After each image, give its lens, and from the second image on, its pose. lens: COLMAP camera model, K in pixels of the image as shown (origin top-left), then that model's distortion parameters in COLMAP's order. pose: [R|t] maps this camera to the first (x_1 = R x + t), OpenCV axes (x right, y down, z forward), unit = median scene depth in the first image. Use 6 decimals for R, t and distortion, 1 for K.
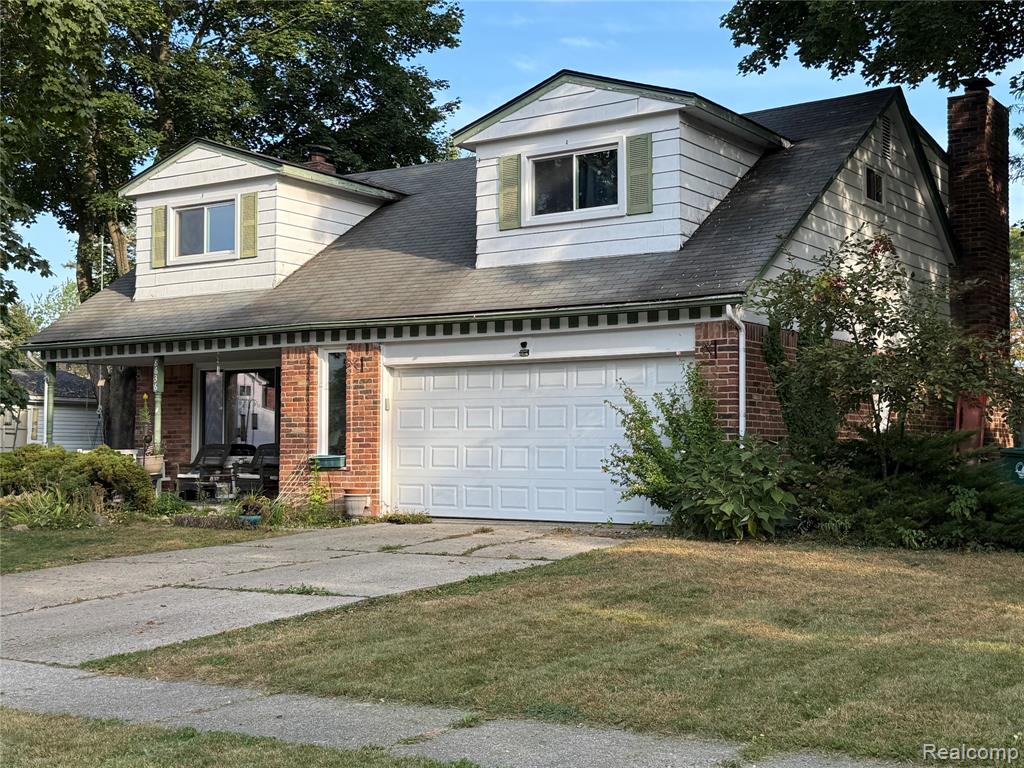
lens RADIAL K [[1407.1, 0, 511.2], [0, 1407.1, 385.9], [0, 0, 1]] dist [0.004474, 0.000000]
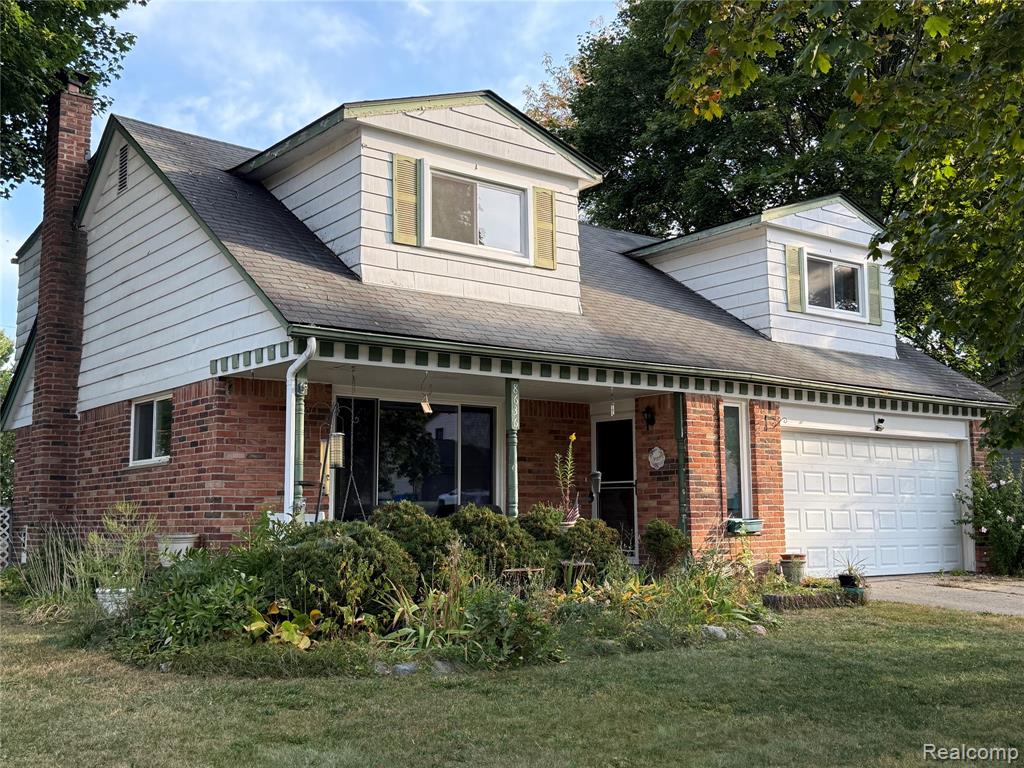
lens RADIAL K [[1089.0, 0, 510.3], [0, 1089.0, 381.2], [0, 0, 1]] dist [0.030726, 0.000000]
pose [[0.319948, 0.113992, 0.940553, -0.862301], [-0.044695, 0.993446, -0.105198, 0.042459], [-0.946380, -0.008380, 0.322946, 0.927548]]
